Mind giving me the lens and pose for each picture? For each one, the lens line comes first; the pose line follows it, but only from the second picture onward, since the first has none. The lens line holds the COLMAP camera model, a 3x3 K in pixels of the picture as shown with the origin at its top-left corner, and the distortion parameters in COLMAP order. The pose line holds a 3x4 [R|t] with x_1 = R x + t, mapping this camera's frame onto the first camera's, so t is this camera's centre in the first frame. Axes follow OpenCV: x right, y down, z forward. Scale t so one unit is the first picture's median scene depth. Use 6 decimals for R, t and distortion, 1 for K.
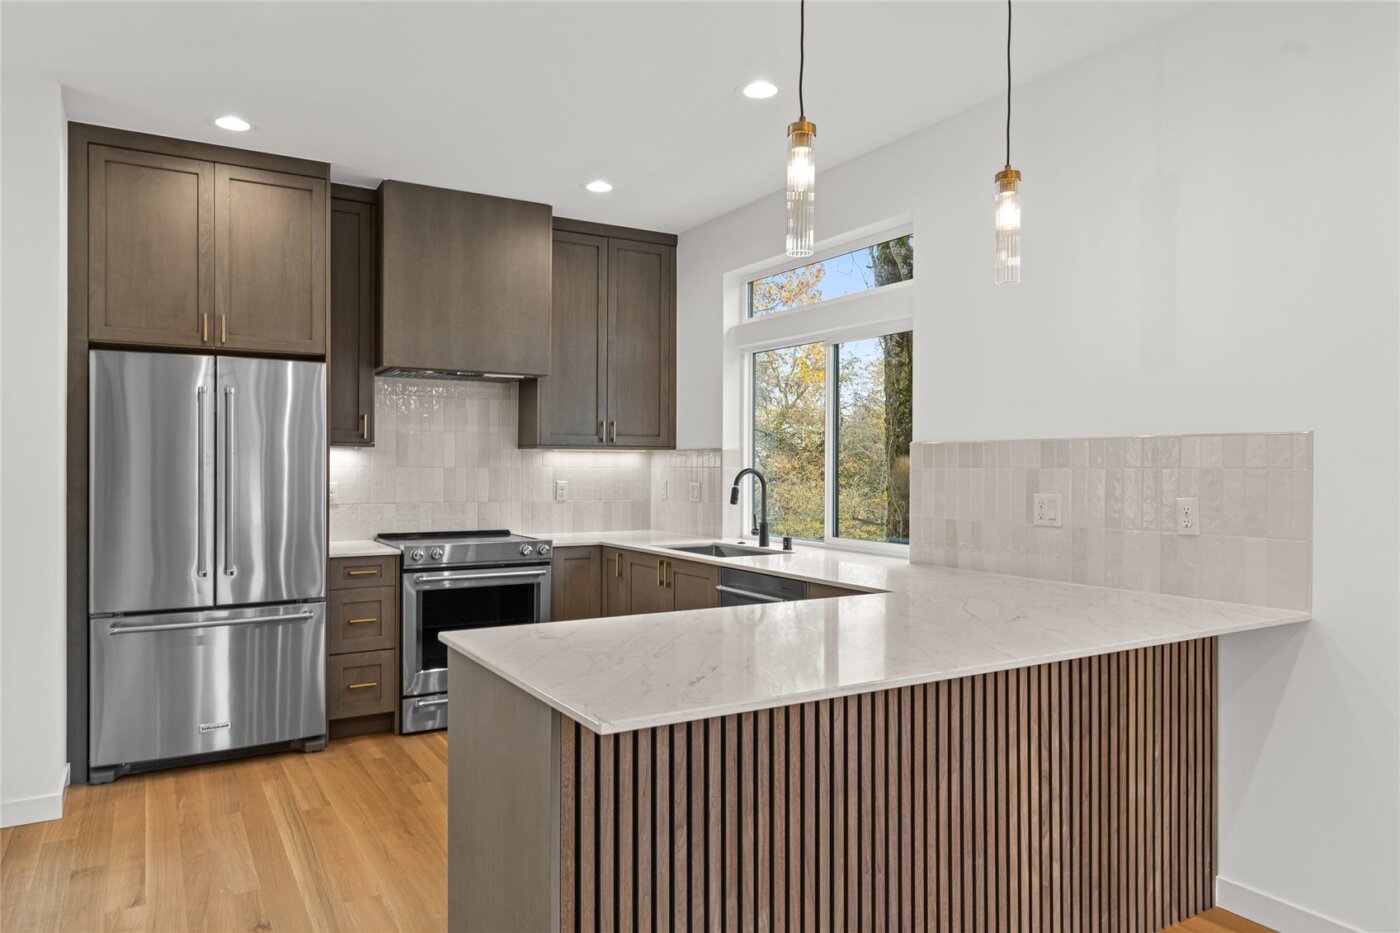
lens RADIAL K [[924.1, 0, 695.3], [0, 924.1, 467.4], [0, 0, 1]] dist [0.007288, 0.004516]
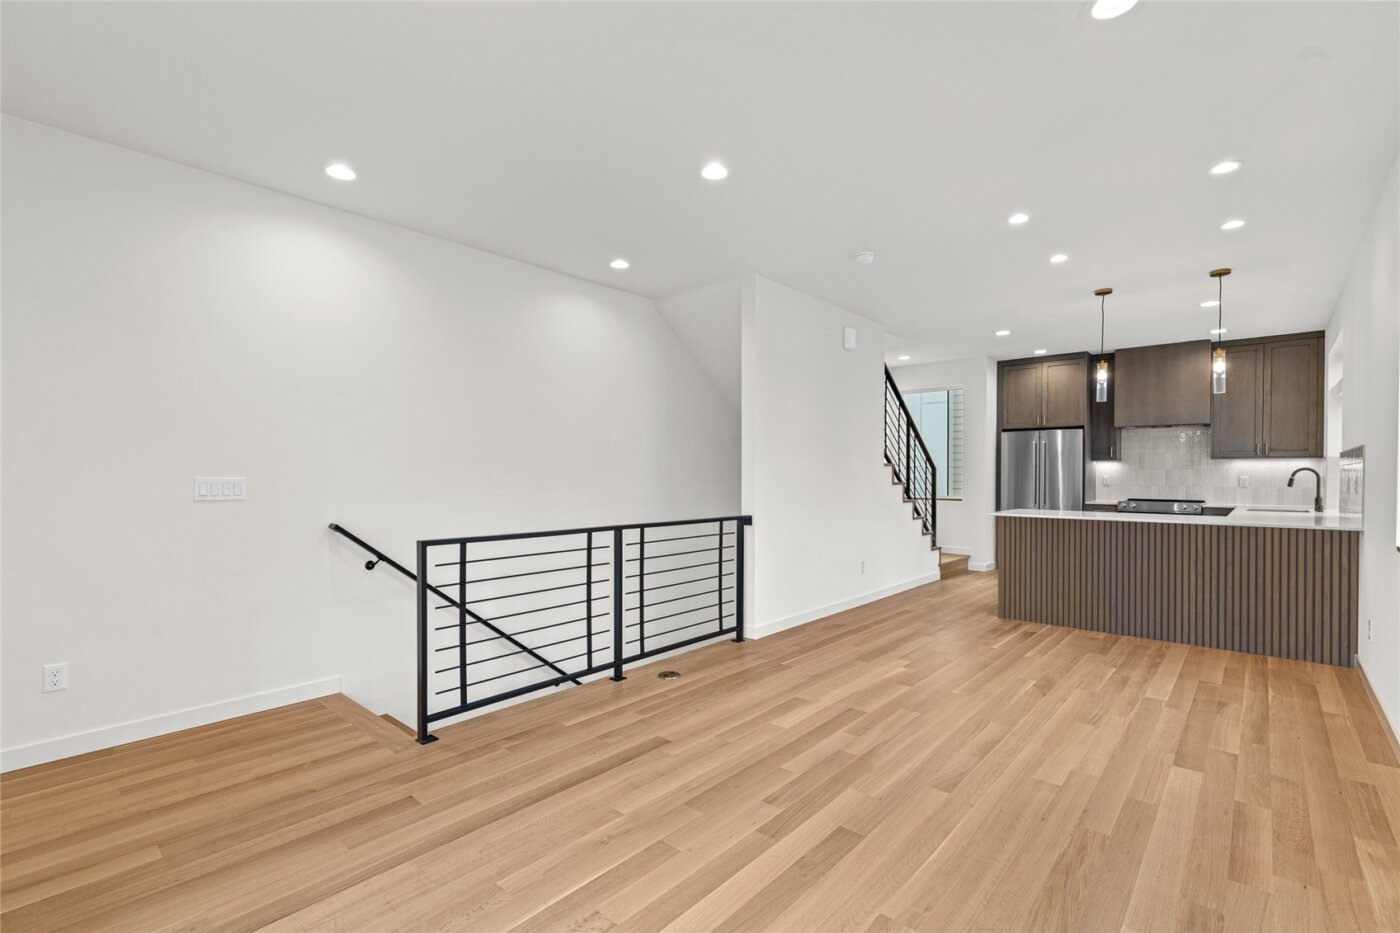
lens RADIAL K [[636.4, 0, 692.0], [0, 636.4, 475.4], [0, 0, 1]] dist [0.006146, 0.000599]
pose [[0.298368, 0.001327, -0.954450, 0.965095], [-0.005125, 0.999987, -0.000211, 0.024122], [0.954437, 0.004955, 0.298371, -0.572571]]
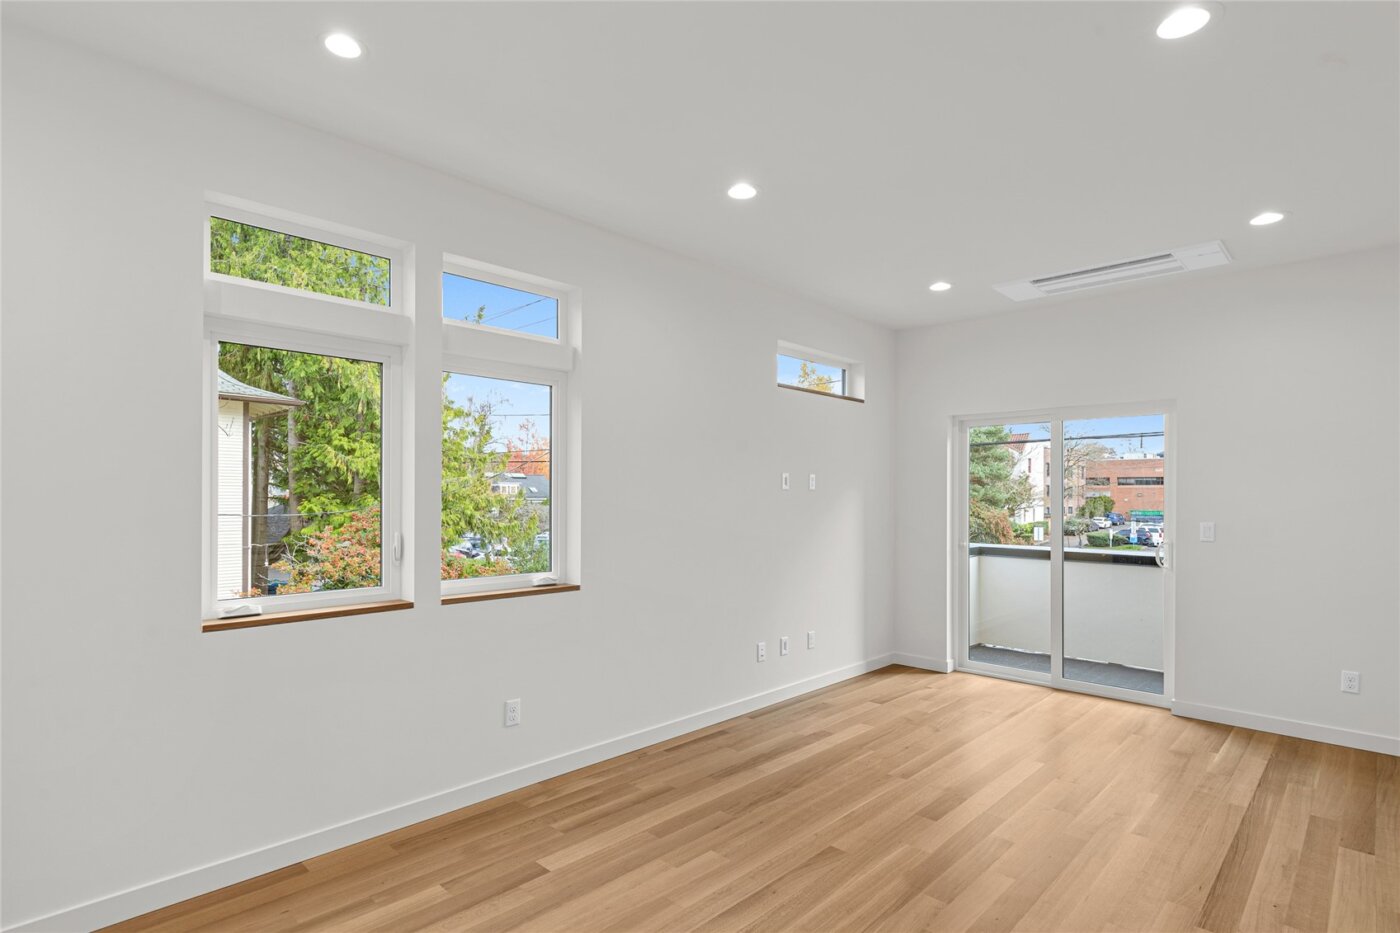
lens RADIAL K [[708.0, 0, 700.7], [0, 708.0, 492.9], [0, 0, 1]] dist [0.001649, -0.001301]
pose [[-0.264375, -0.000591, 0.964420, -0.095596], [-0.002093, 0.999998, 0.000039, -0.012050], [-0.964418, -0.002008, -0.264376, 0.101209]]
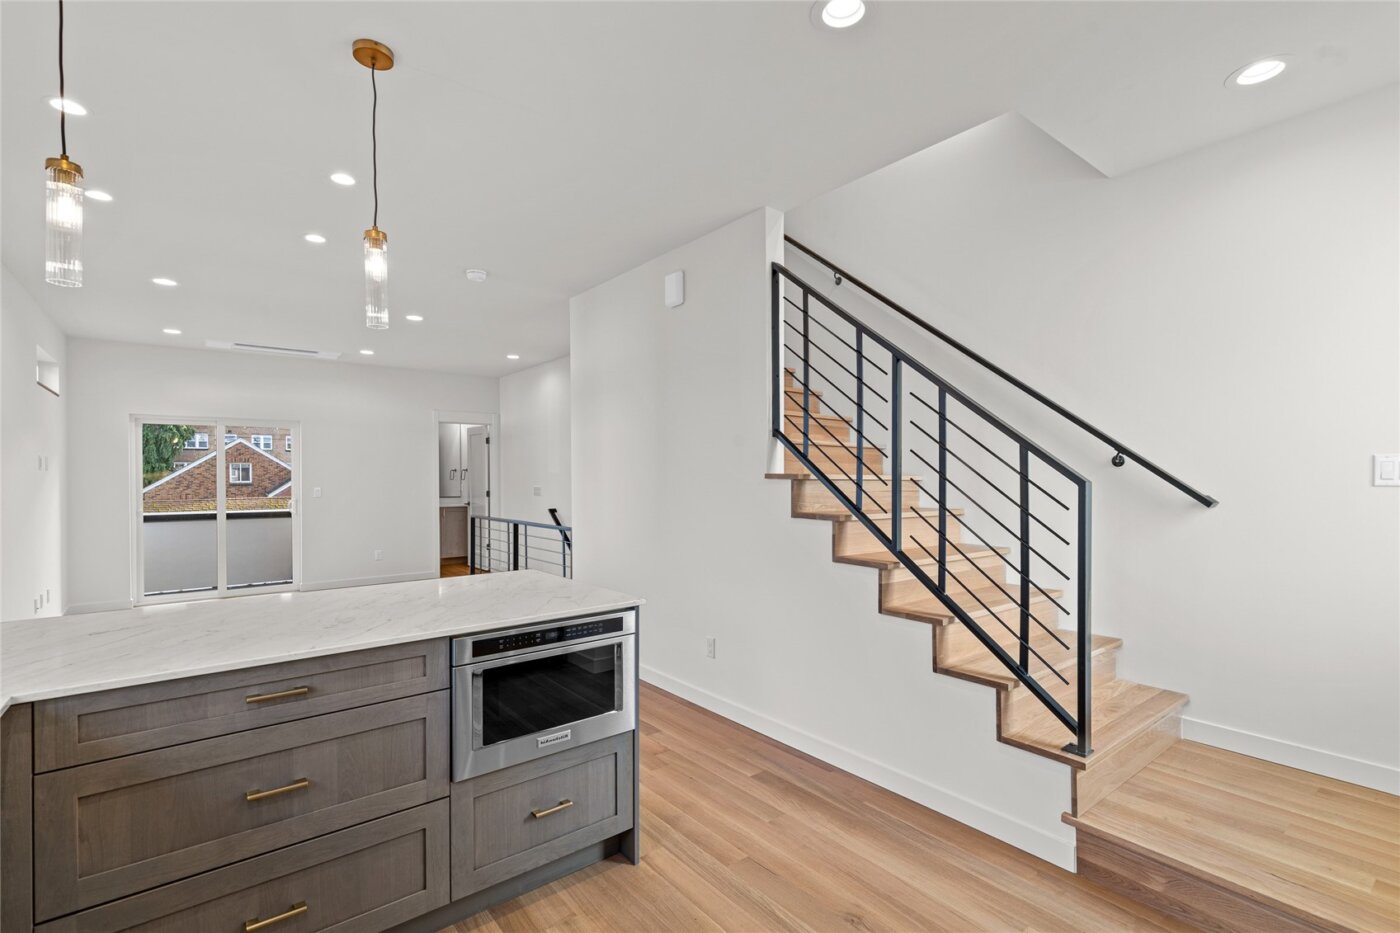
lens RADIAL K [[636.4, 0, 697.8], [0, 636.4, 480.0], [0, 0, 1]] dist [0.006146, 0.000599]
pose [[-0.990923, 0.004243, -0.134364, -0.116101], [0.002786, 0.999935, 0.011034, -0.009501], [0.134402, 0.010559, -0.990871, 1.022111]]
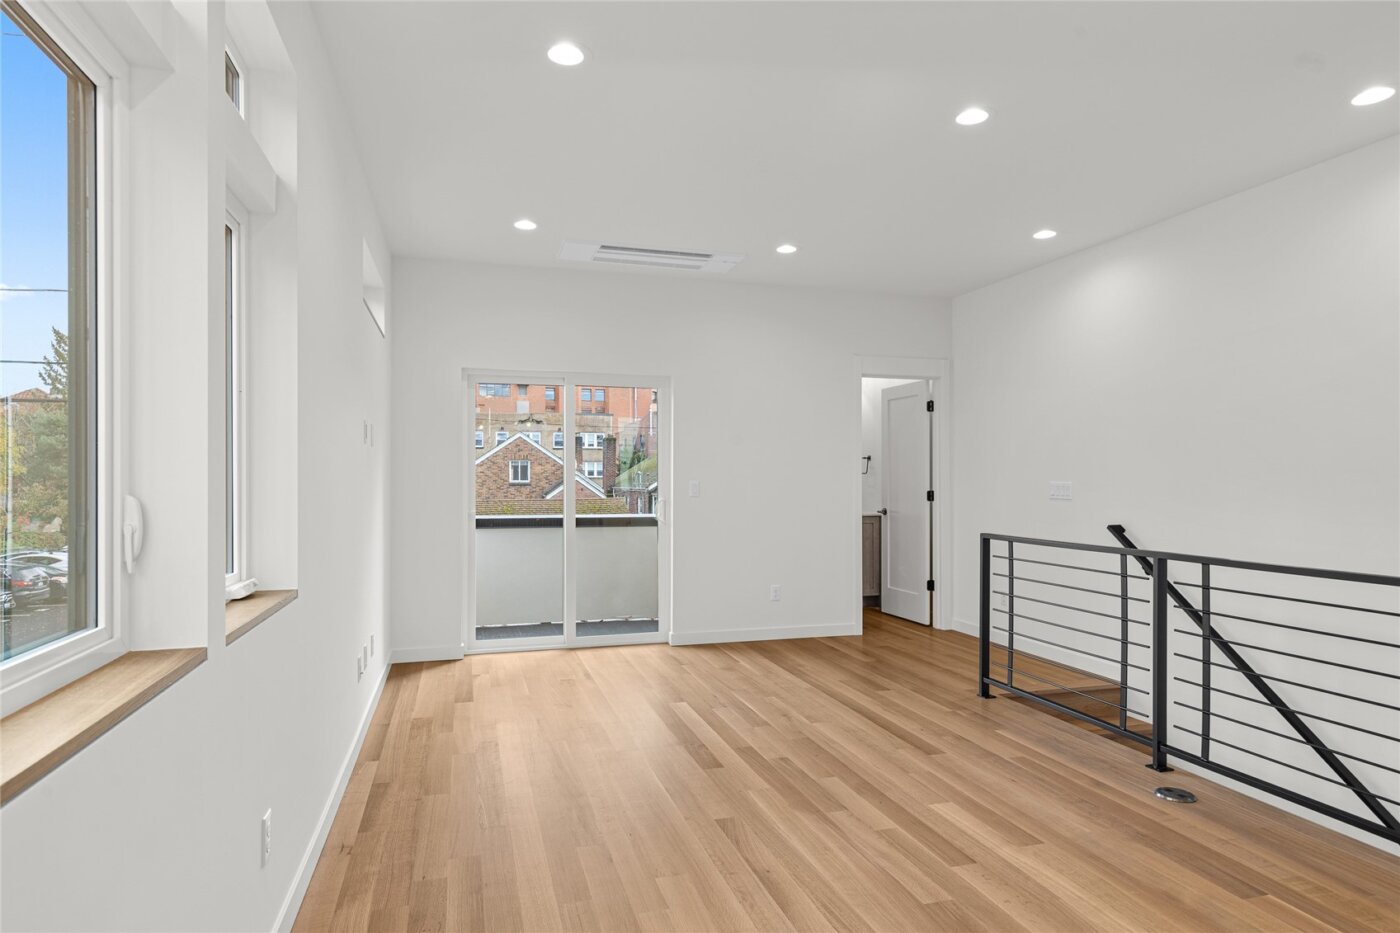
lens RADIAL K [[796.9, 0, 696.4], [0, 796.9, 470.7], [0, 0, 1]] dist [0.001282, 0.000669]
pose [[-0.968295, -0.000471, 0.249809, 0.338705], [-0.002103, 0.999978, -0.006265, 0.019420], [-0.249801, -0.006592, -0.968275, 0.468303]]
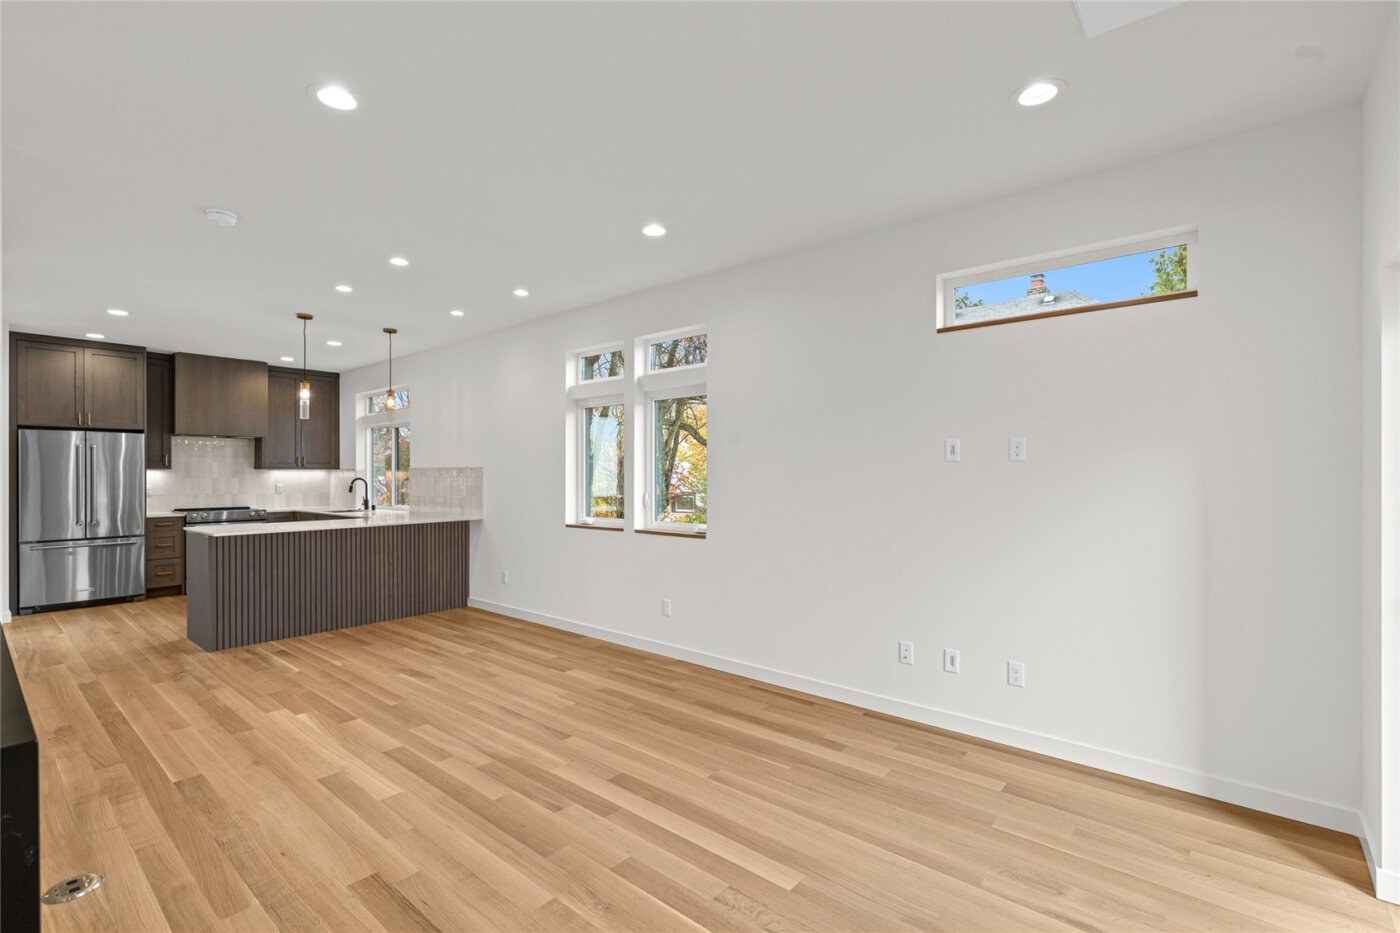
lens RADIAL K [[636.4, 0, 701.9], [0, 636.4, 473.0], [0, 0, 1]] dist [0.006146, 0.000599]
pose [[0.945643, -0.004448, 0.325175, 0.391248], [0.005521, 0.999982, -0.002377, -0.002332], [-0.325159, 0.004043, 0.945651, -0.945923]]
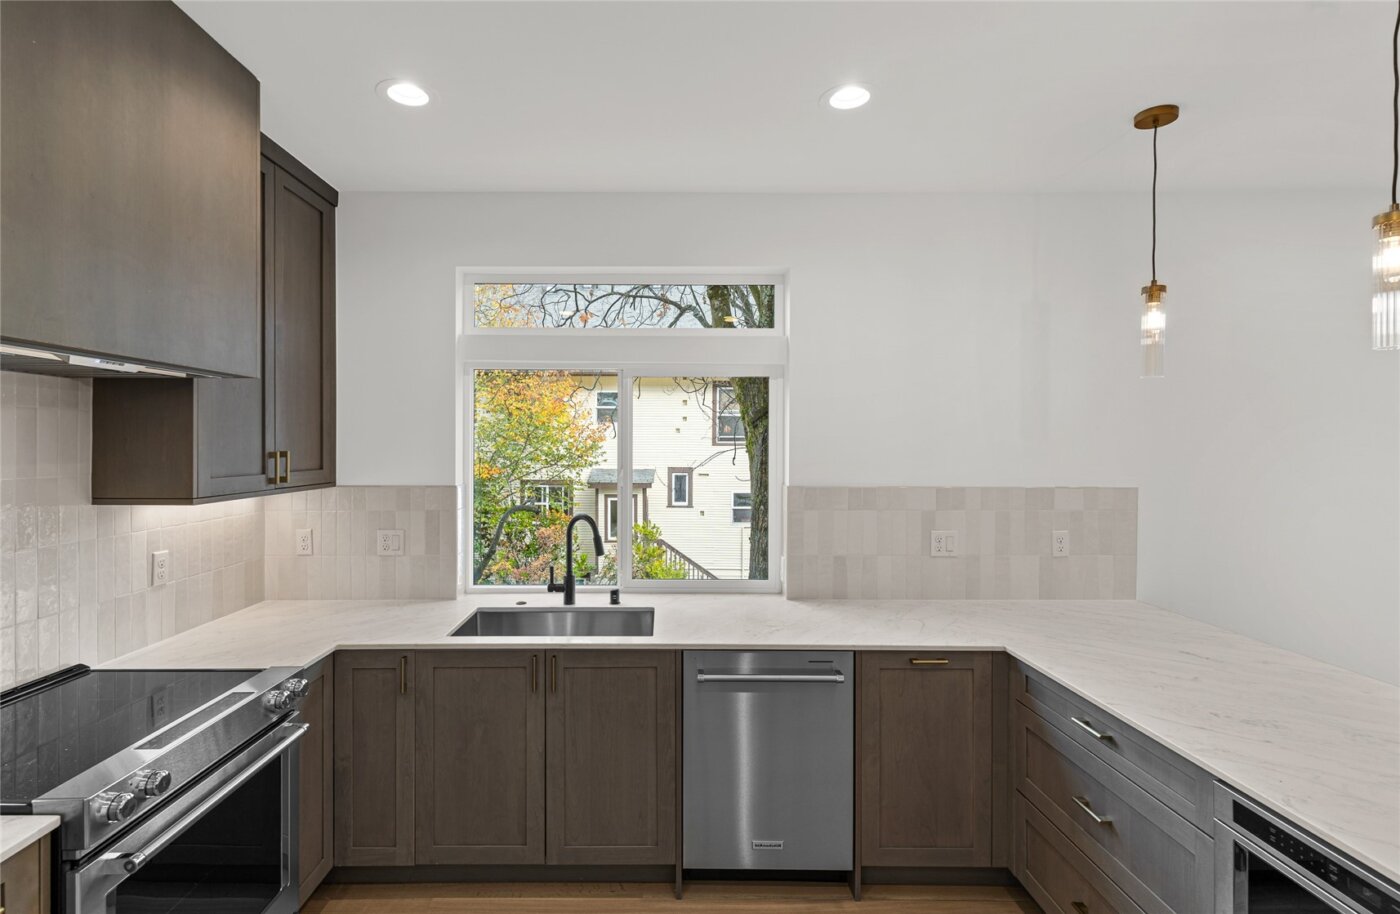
lens RADIAL K [[666.6, 0, 659.2], [0, 666.6, 451.2], [0, 0, 1]] dist [0.012240, 0.000456]
pose [[0.516521, -0.012263, 0.856187, -0.439269], [0.001311, 0.999908, 0.013530, -0.068614], [-0.856274, -0.005866, 0.516489, 0.654524]]
